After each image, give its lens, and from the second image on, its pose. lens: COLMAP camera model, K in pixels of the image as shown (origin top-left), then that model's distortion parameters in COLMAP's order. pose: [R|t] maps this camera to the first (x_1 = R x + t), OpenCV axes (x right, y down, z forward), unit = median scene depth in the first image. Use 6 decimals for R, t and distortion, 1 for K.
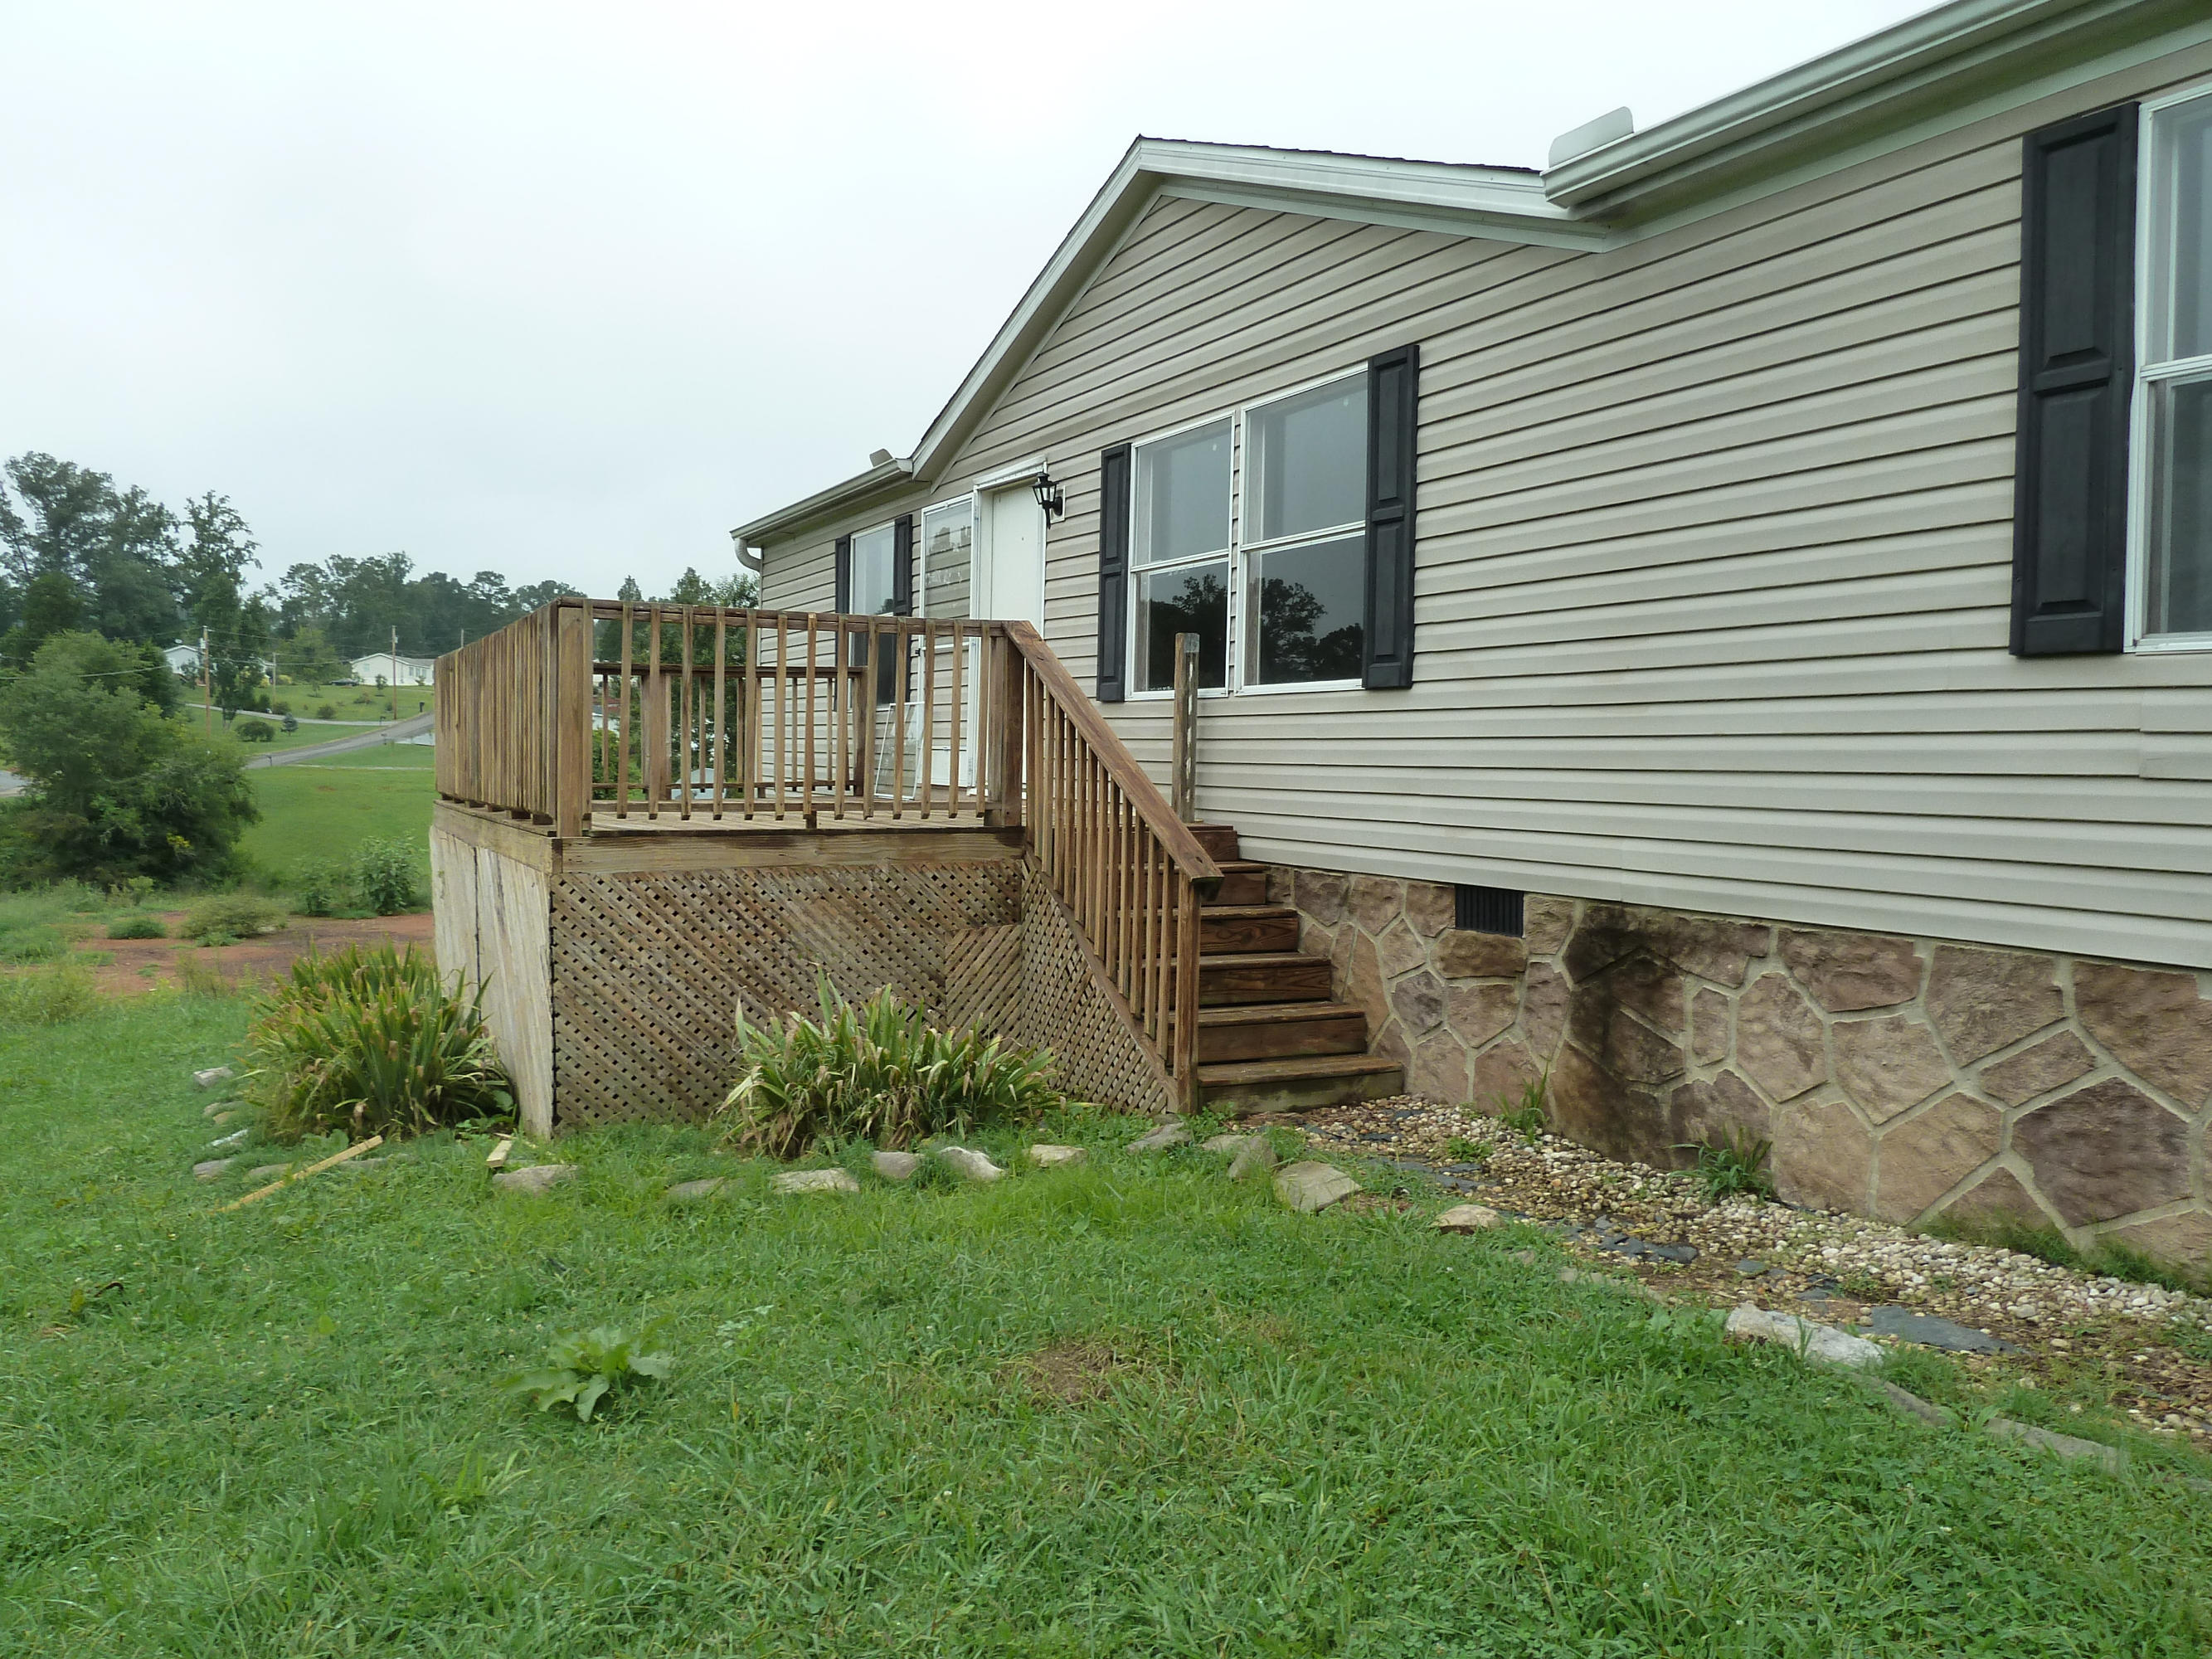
lens RADIAL K [[1643.1, 0, 1111.6], [0, 1643.1, 814.2], [0, 0, 1]] dist [-0.042169, 0.014567]
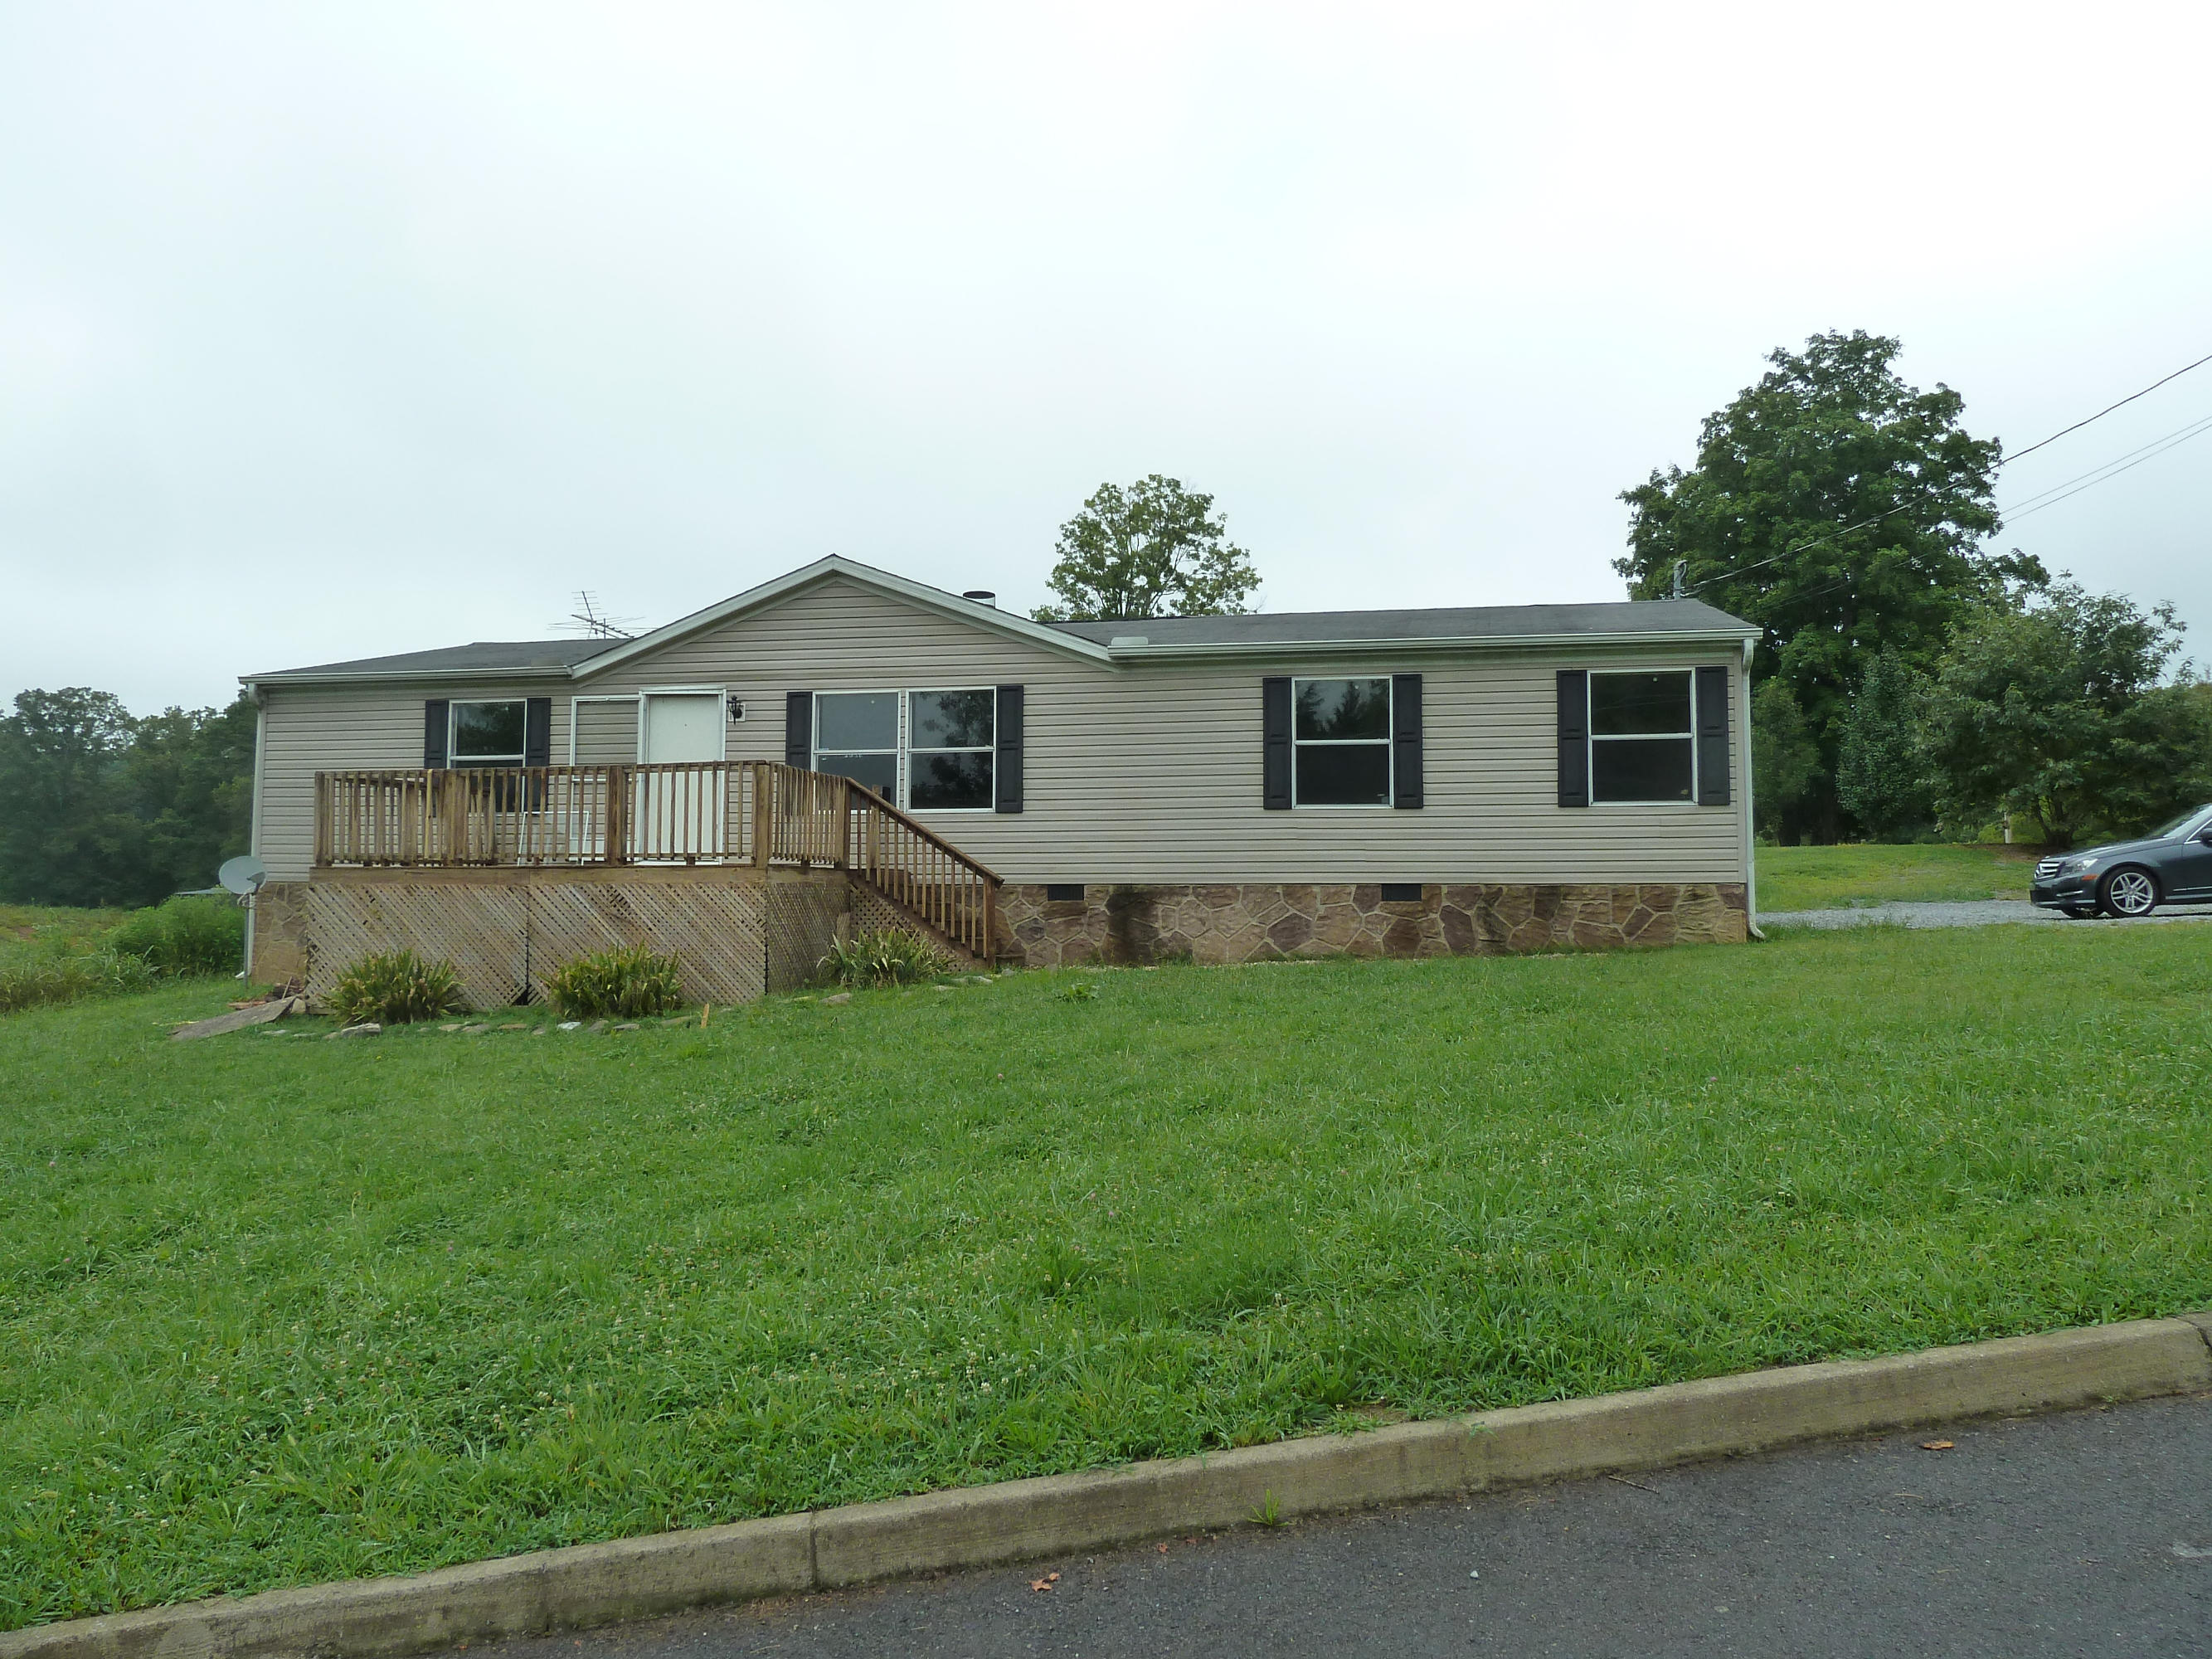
lens RADIAL K [[1643.1, 0, 1121.6], [0, 1643.1, 807.2], [0, 0, 1]] dist [-0.042169, 0.014567]
pose [[0.640818, 0.029109, 0.767141, -1.526115], [0.036612, 0.996985, -0.068414, 0.089193], [-0.766820, 0.071927, 0.637820, -0.712606]]
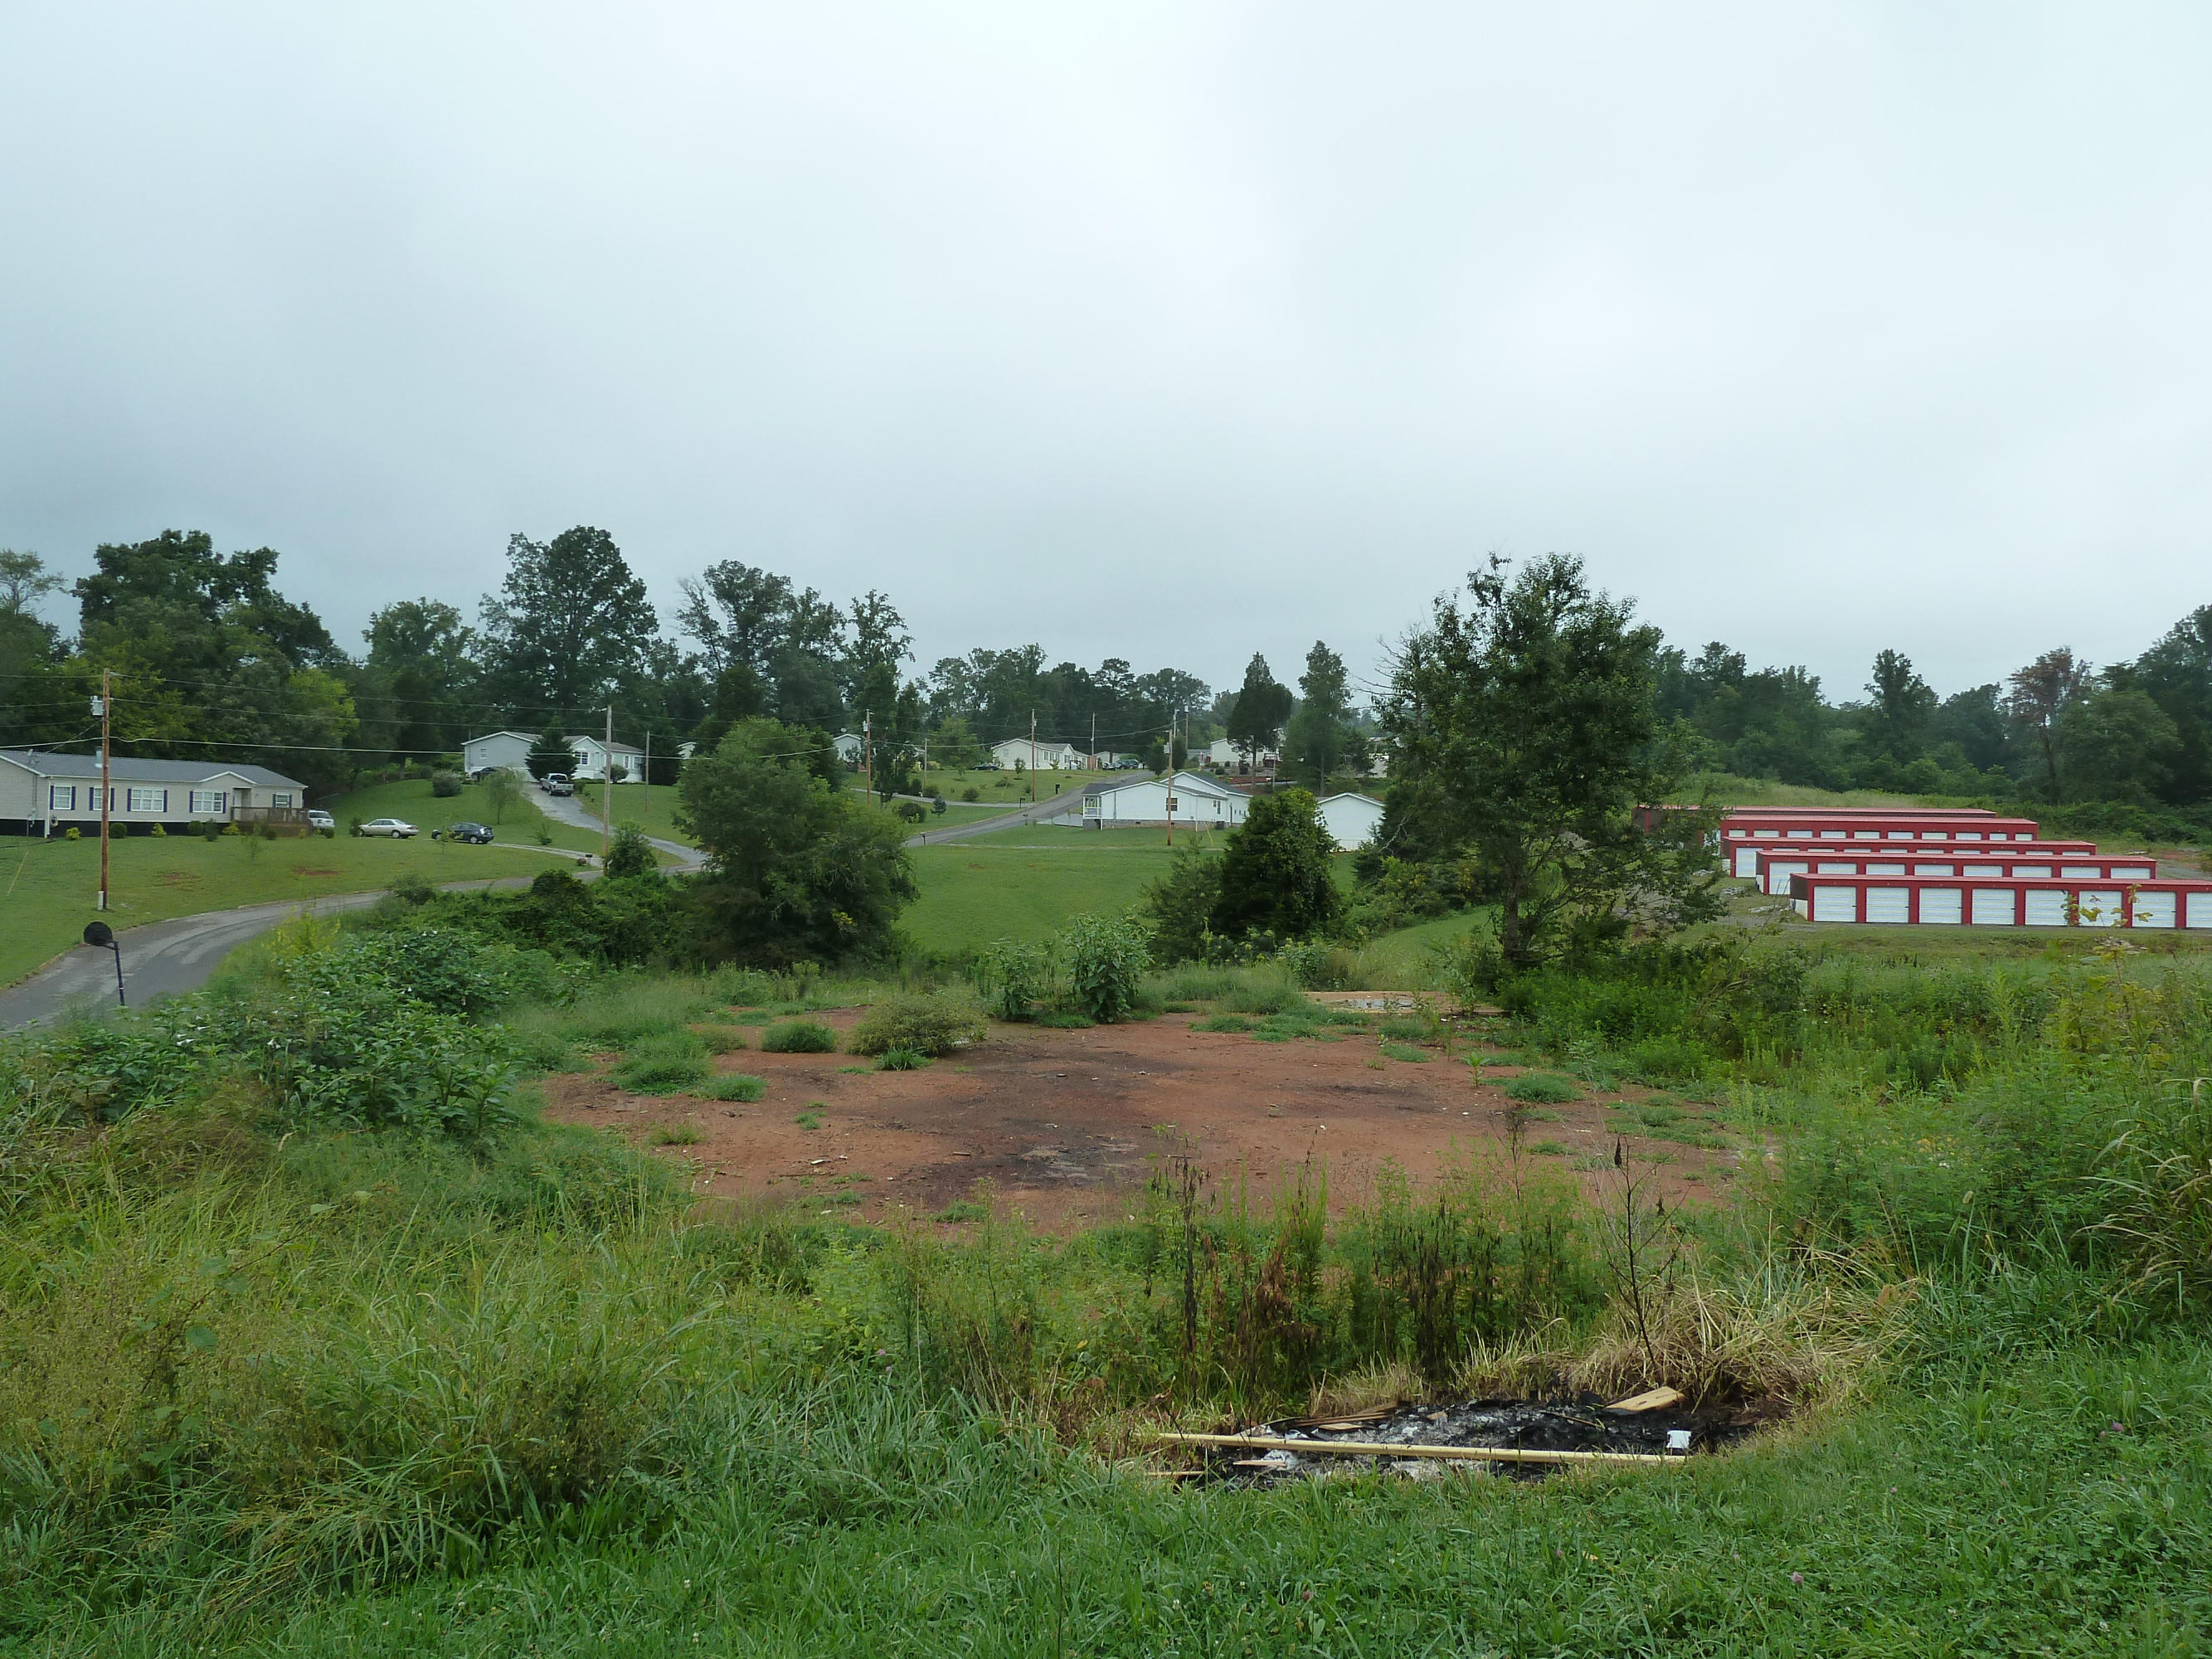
lens RADIAL K [[1643.1, 0, 1106.8], [0, 1643.1, 812.6], [0, 0, 1]] dist [-0.042169, 0.014567]
pose [[0.935689, -0.008891, -0.352713, -0.922787], [-0.009974, 0.998616, -0.051633, 0.031457], [0.352684, 0.051830, 0.934306, 1.554503]]
